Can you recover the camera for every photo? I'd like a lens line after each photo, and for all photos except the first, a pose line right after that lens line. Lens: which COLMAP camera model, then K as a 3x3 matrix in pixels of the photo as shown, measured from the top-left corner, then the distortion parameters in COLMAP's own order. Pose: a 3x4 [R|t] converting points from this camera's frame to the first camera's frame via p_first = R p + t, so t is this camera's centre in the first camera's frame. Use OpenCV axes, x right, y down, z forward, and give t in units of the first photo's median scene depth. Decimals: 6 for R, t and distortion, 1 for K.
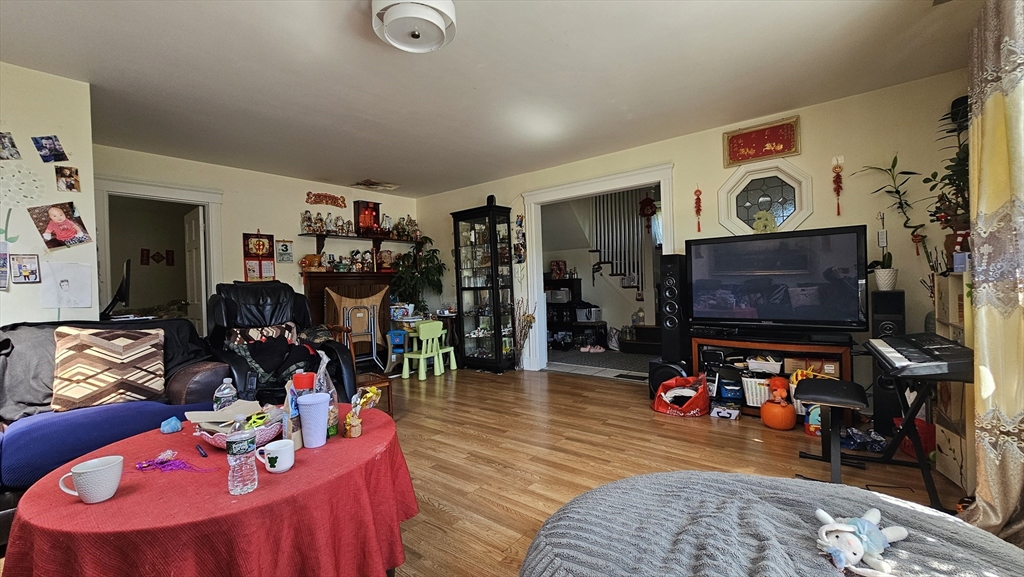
lens RADIAL K [[415.1, 0, 512.0], [0, 415.1, 288.5], [0, 0, 1]] dist [0.000149, 0.000040]
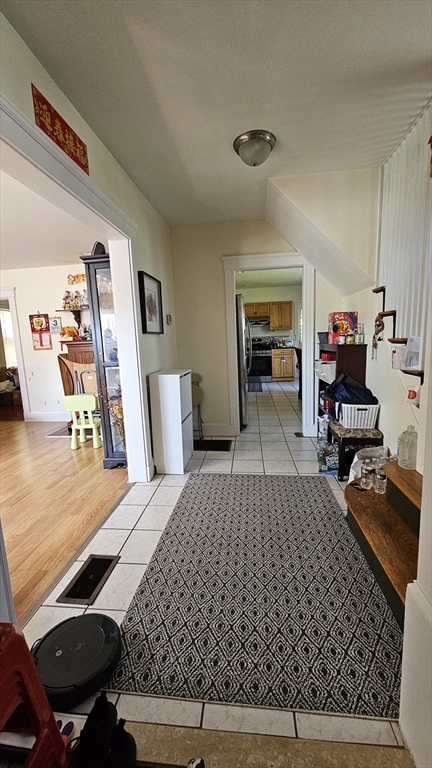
lens RADIAL K [[311.3, 0, 216.0], [0, 311.3, 384.0], [0, 0, 1]] dist [0.000149, 0.000040]
pose [[0.540378, 0.131451, -0.831091, 0.462078], [0.012776, 0.986326, 0.164311, -0.048239], [0.841326, -0.099408, 0.531309, 0.691132]]
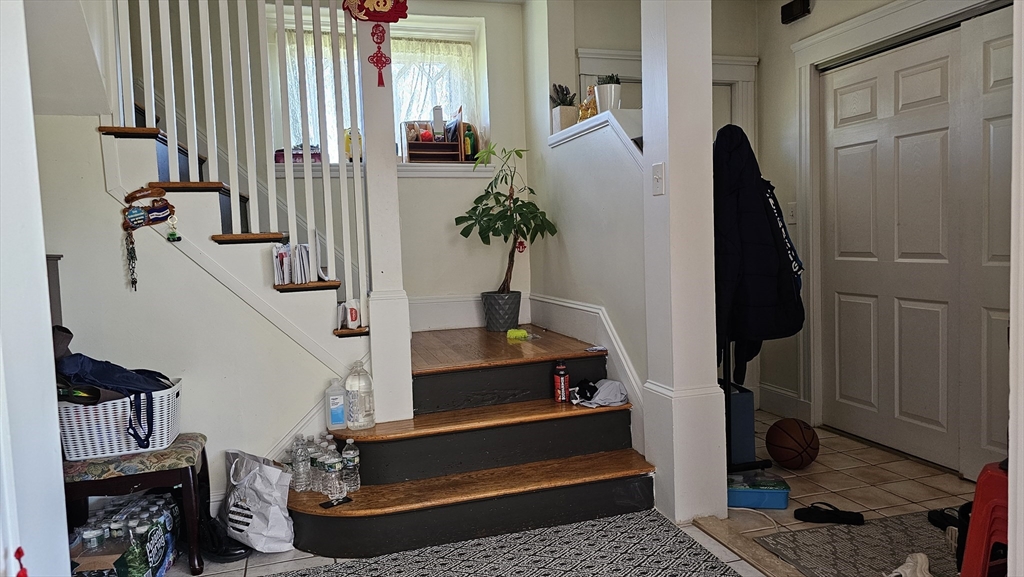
lens RADIAL K [[678.0, 0, 512.0], [0, 678.0, 288.5], [0, 0, 1]] dist [0.068251, -0.064230]
pose [[0.559128, -0.050029, 0.827571, 0.002584], [0.026765, 0.998747, 0.042294, -0.017659], [-0.828649, -0.001498, 0.559766, 0.682806]]
